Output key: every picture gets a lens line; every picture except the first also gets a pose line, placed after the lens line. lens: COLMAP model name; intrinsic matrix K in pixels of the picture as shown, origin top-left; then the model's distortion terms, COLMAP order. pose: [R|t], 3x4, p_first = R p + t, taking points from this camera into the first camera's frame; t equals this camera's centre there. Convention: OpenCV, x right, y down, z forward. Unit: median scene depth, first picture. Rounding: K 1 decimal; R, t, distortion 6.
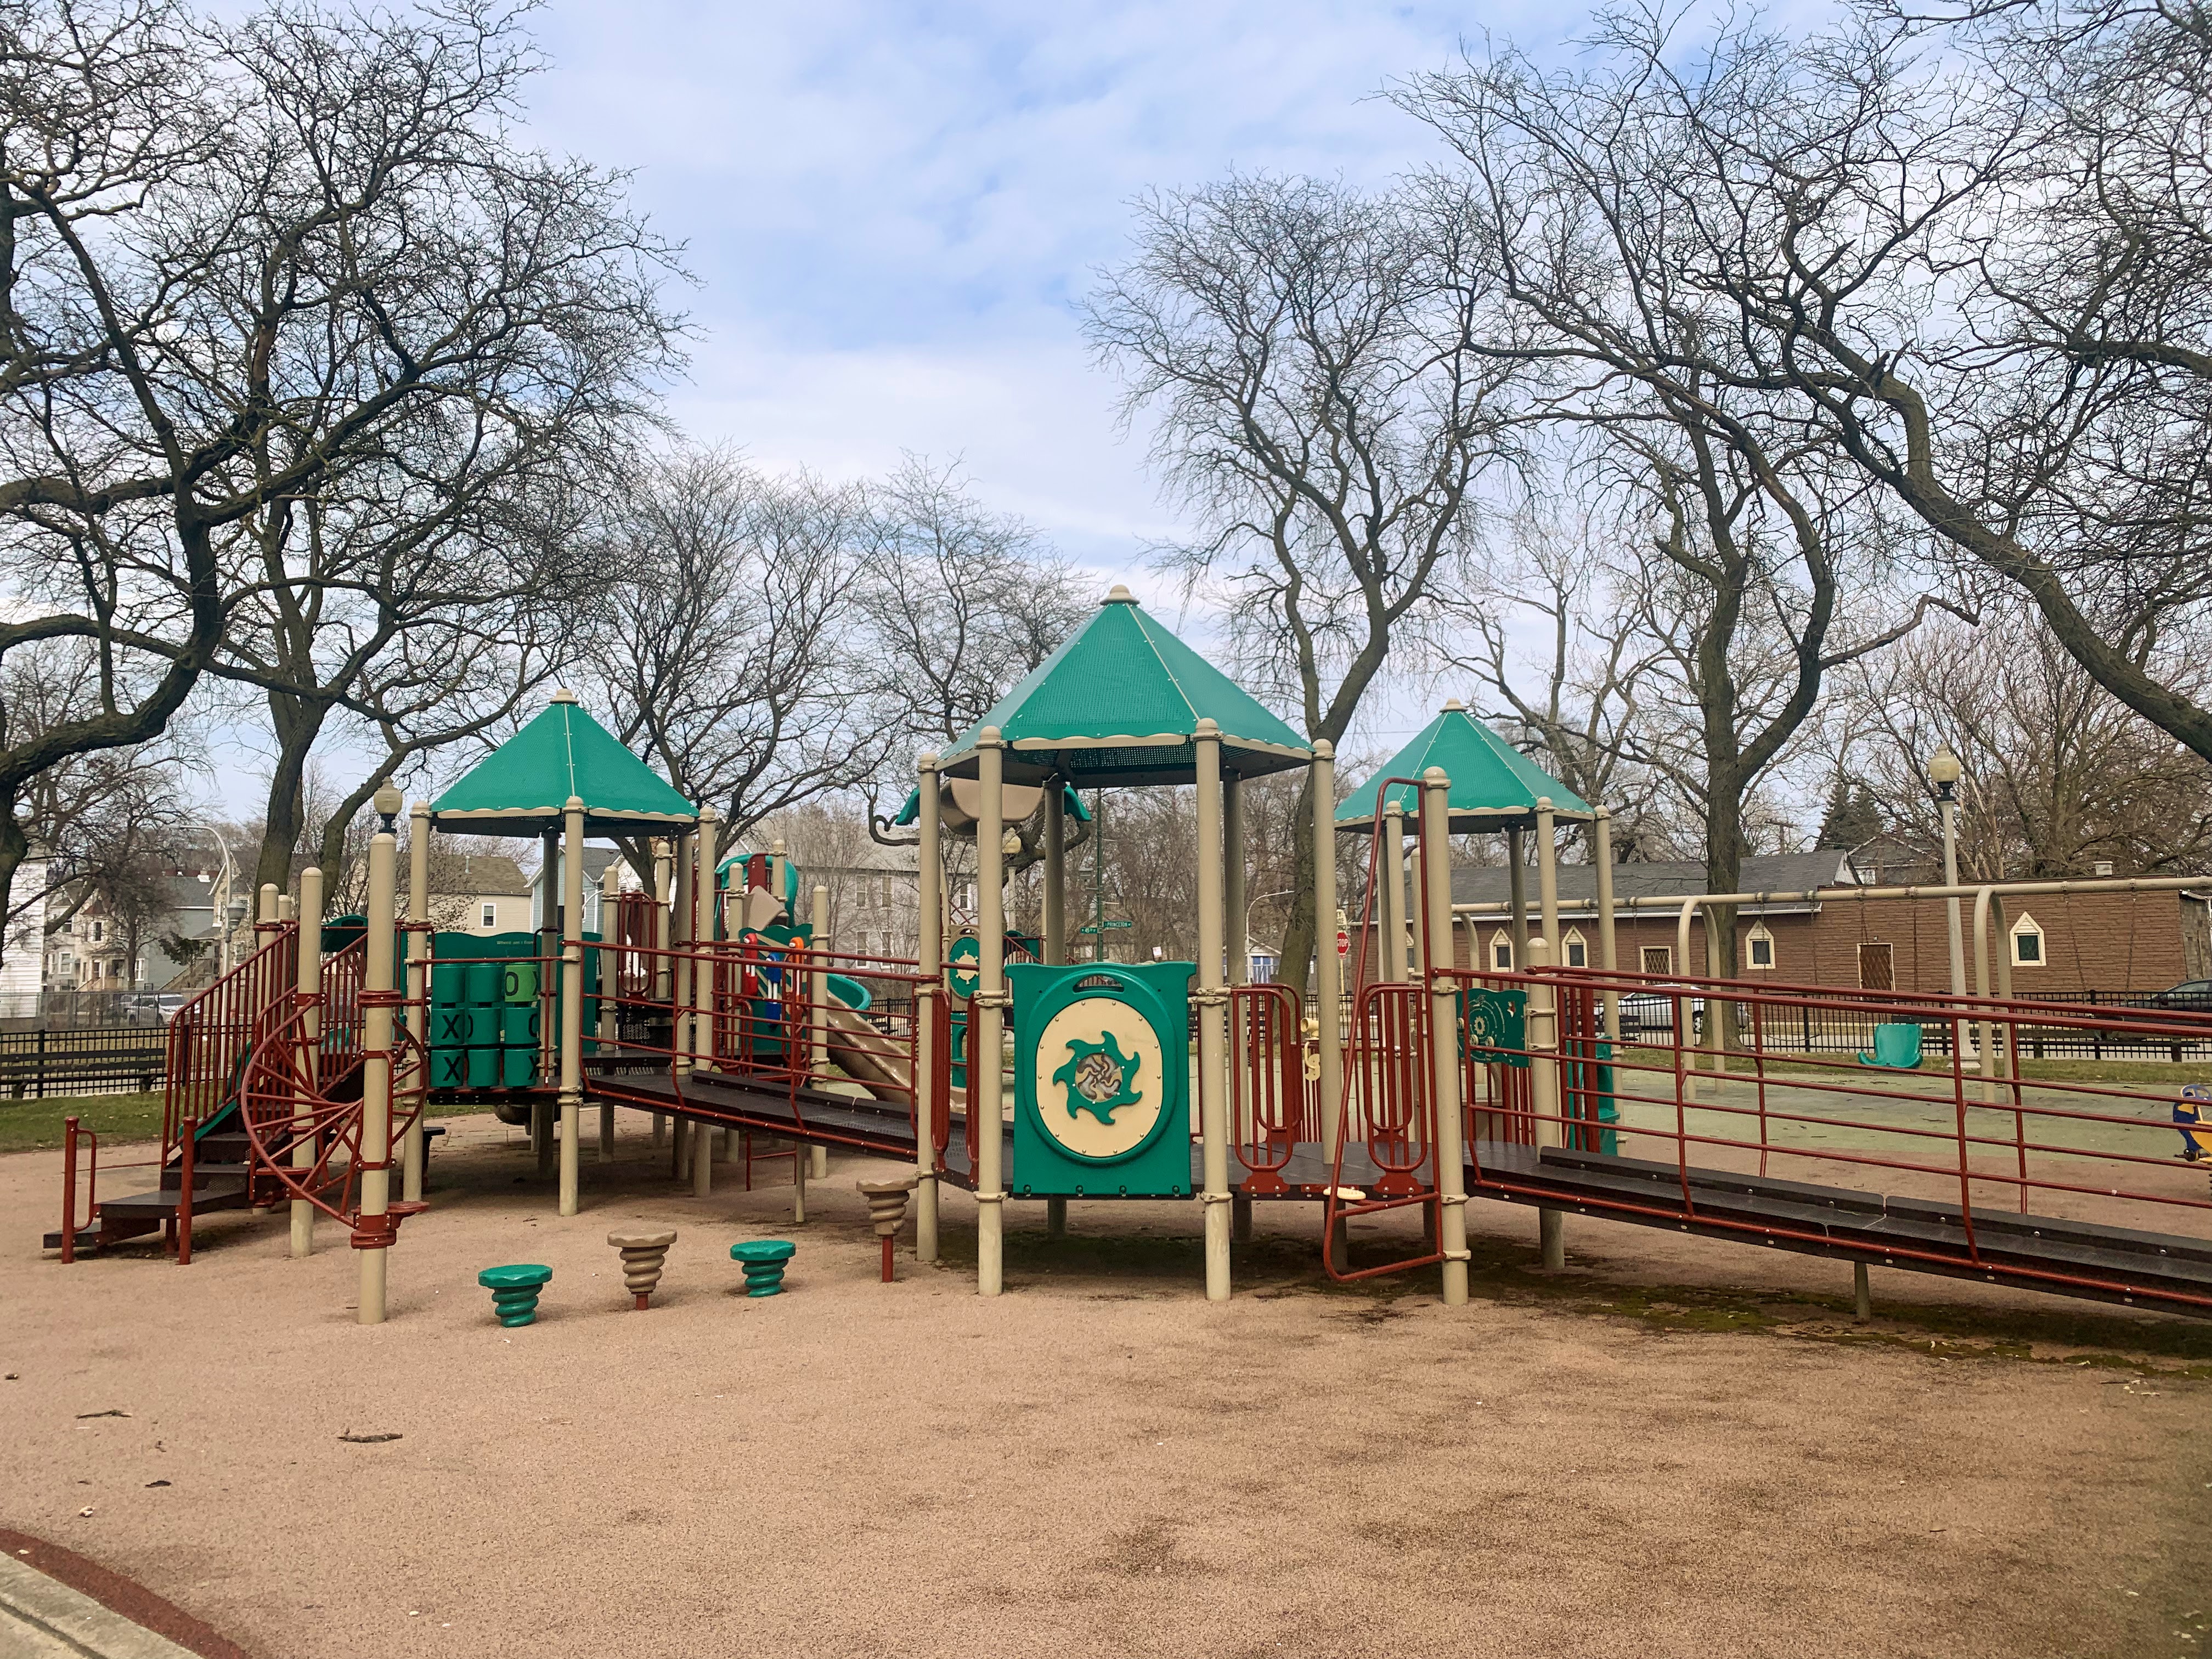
lens RADIAL K [[1648.3, 0, 1104.5], [0, 1648.3, 803.3], [0, 0, 1]] dist [-0.034504, 0.042983]
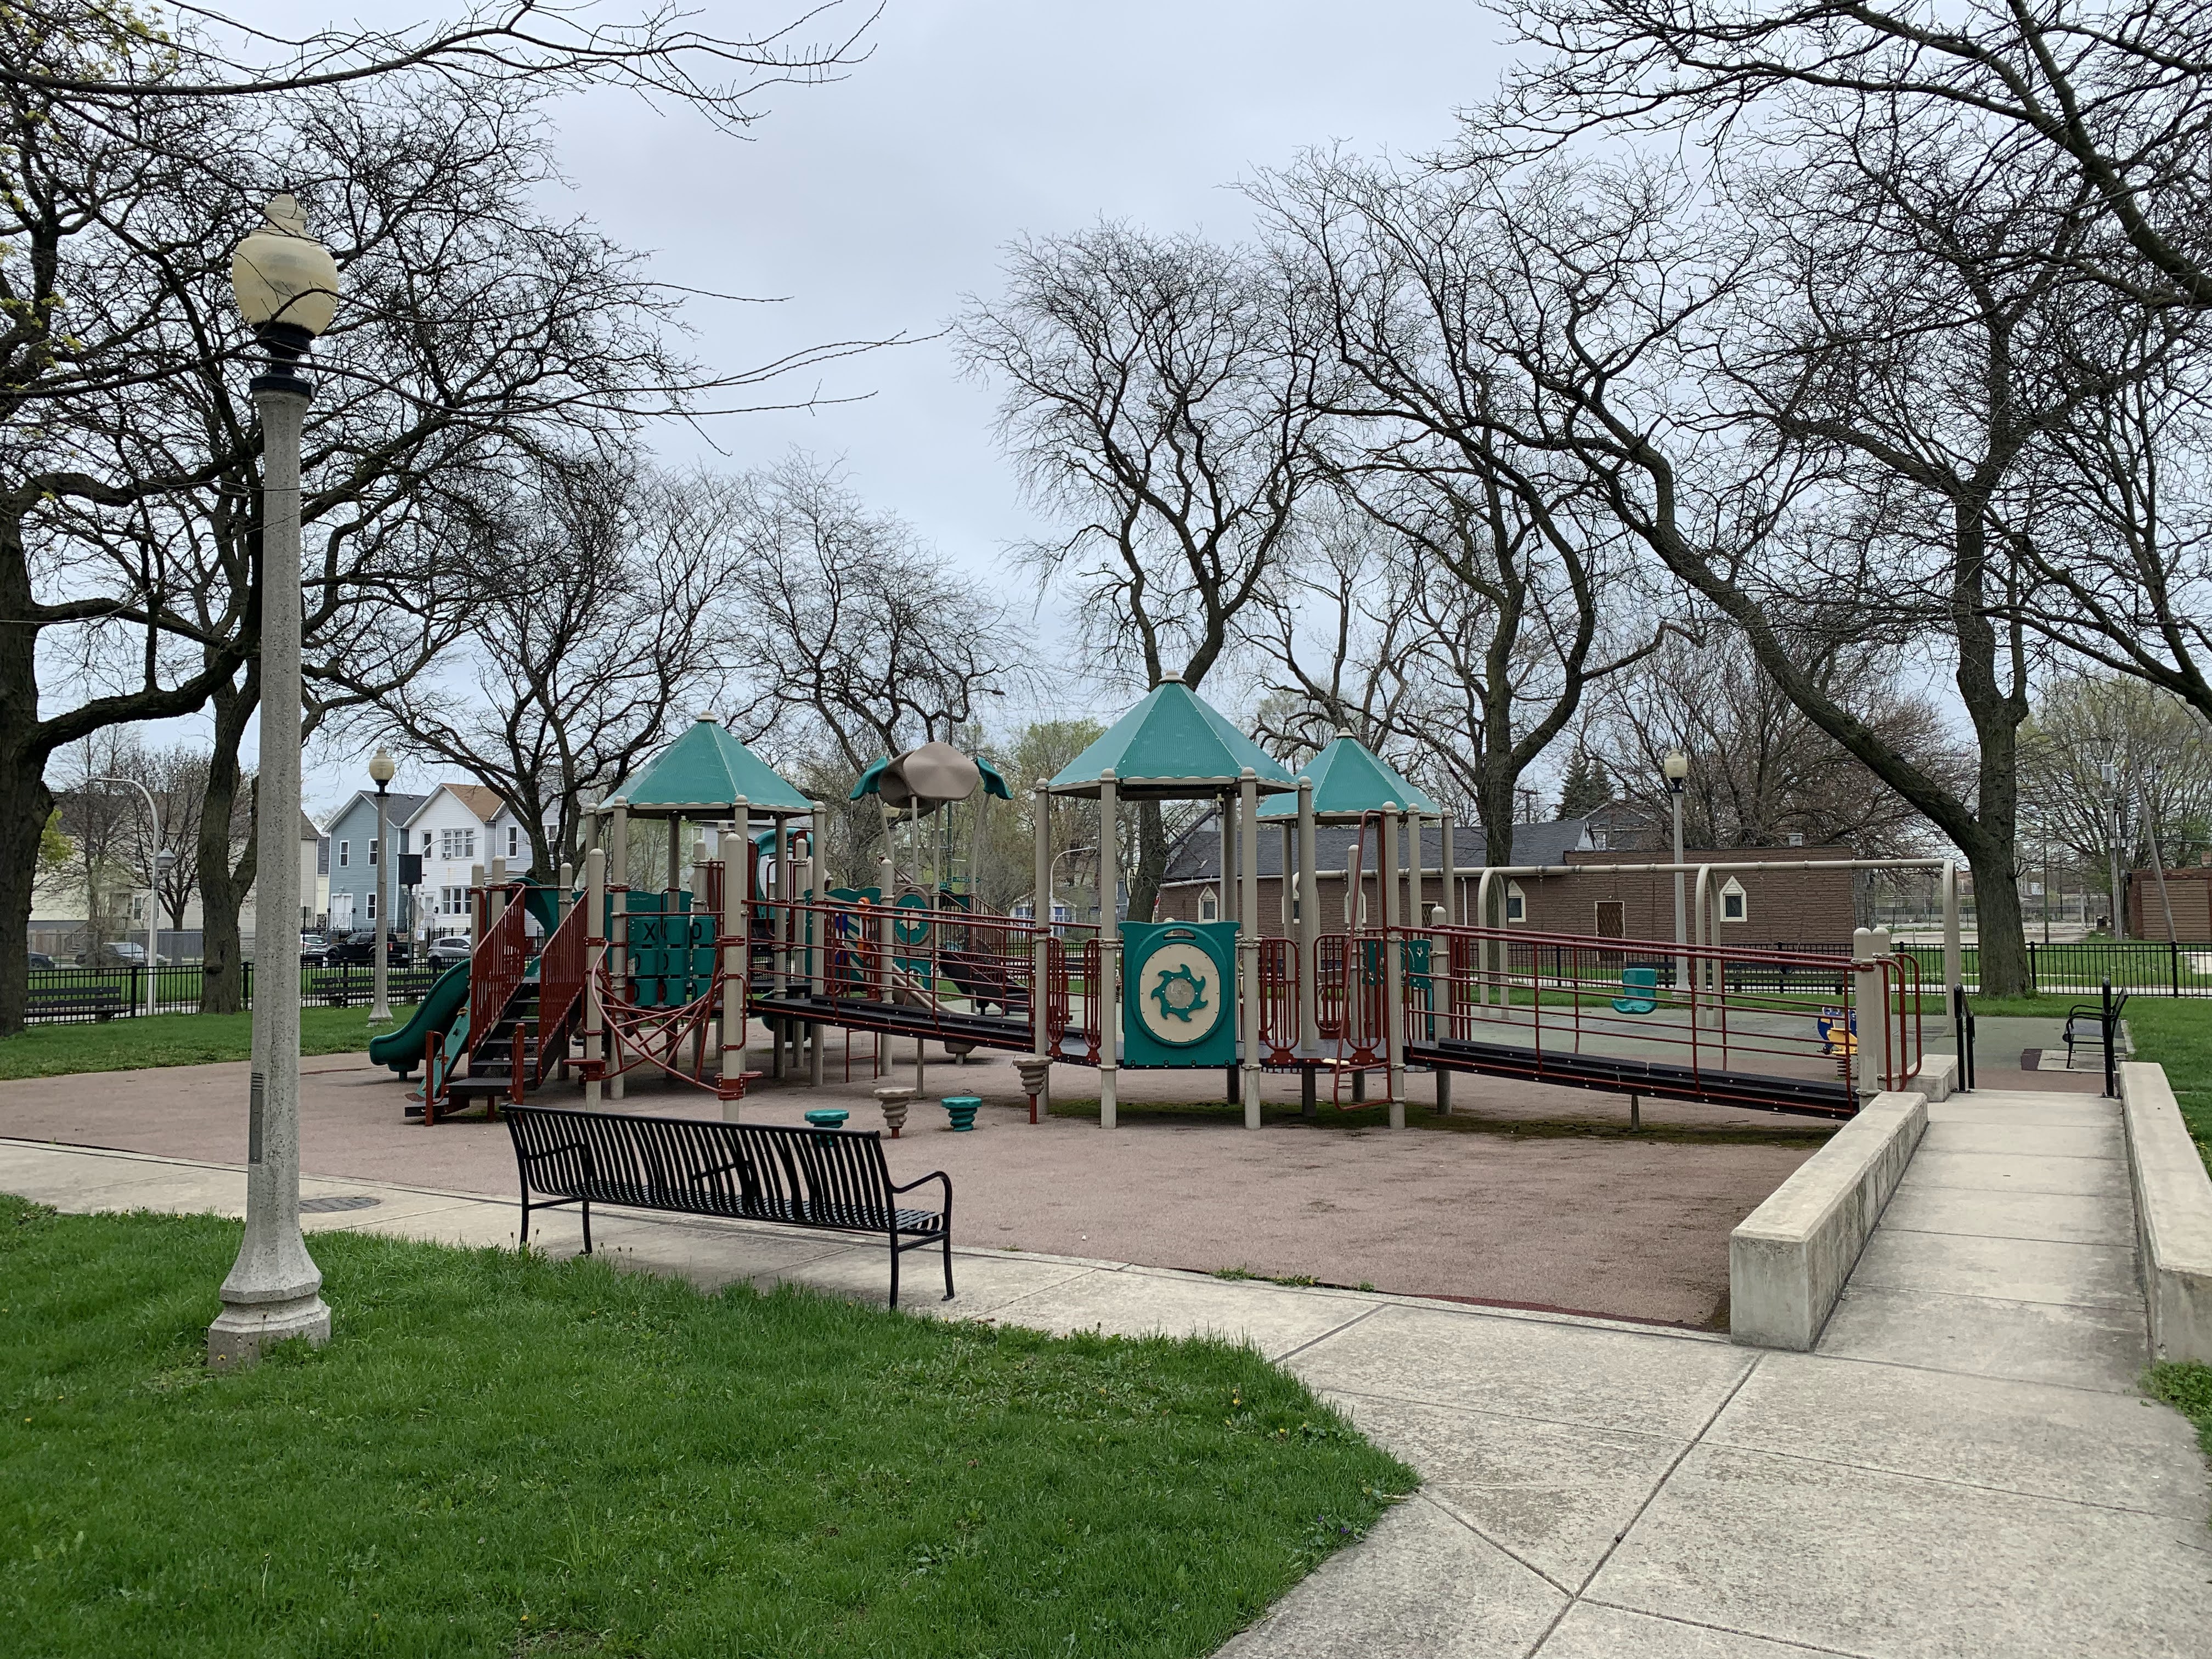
lens RADIAL K [[1684.3, 0, 1114.1], [0, 1684.3, 820.7], [0, 0, 1]] dist [0.019078, -0.018484]
pose [[0.986994, 0.016580, 0.159900, -0.094083], [-0.023517, 0.998858, 0.041591, -0.018791], [-0.159028, -0.044811, 0.986257, -0.167138]]
